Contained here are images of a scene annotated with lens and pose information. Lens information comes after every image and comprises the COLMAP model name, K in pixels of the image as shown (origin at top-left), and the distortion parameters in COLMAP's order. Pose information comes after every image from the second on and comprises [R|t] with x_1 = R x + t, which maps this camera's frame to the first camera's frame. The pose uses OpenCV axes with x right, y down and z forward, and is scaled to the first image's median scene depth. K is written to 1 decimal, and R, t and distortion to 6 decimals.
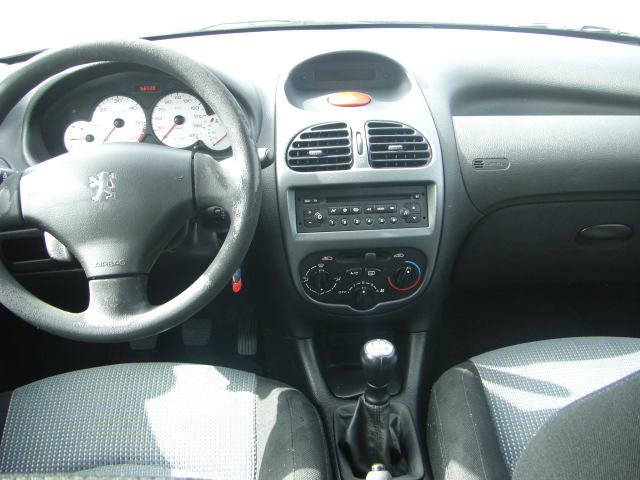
lens RADIAL K [[712.1, 0, 322.3], [0, 712.1, 246.4], [0, 0, 1]] dist [-0.146512, 0.000000]
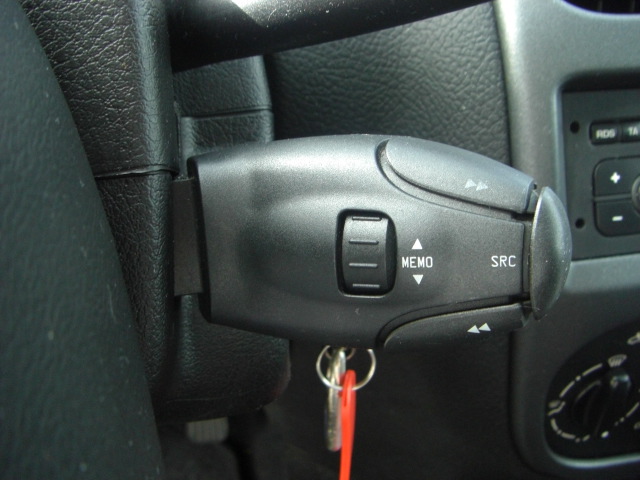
lens RADIAL K [[712.1, 0, 323.5], [0, 712.1, 238.0], [0, 0, 1]] dist [-0.146512, 0.000000]
pose [[0.978555, -0.066612, 0.194919, -0.168208], [0.042918, 0.991434, 0.123355, -0.061169], [-0.201466, -0.112344, 0.973032, 0.773622]]
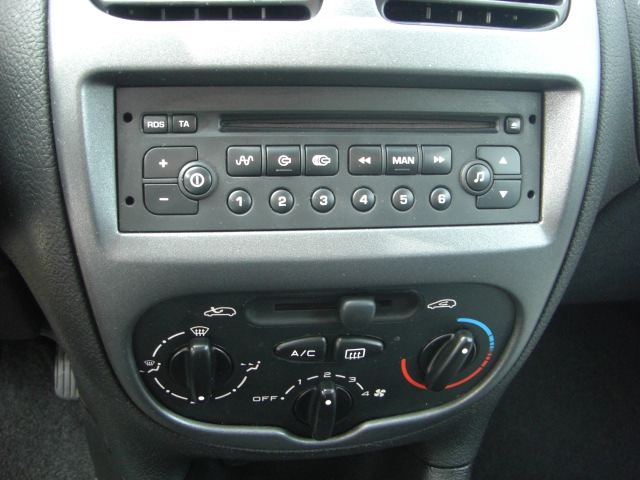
lens RADIAL K [[712.1, 0, 319.5], [0, 712.1, 238.7], [0, 0, 1]] dist [-0.146512, 0.000000]
pose [[0.990454, 0.024261, 0.135693, 0.007261], [-0.041165, 0.991528, 0.123195, -0.055184], [-0.131555, -0.127605, 0.983062, 0.700482]]
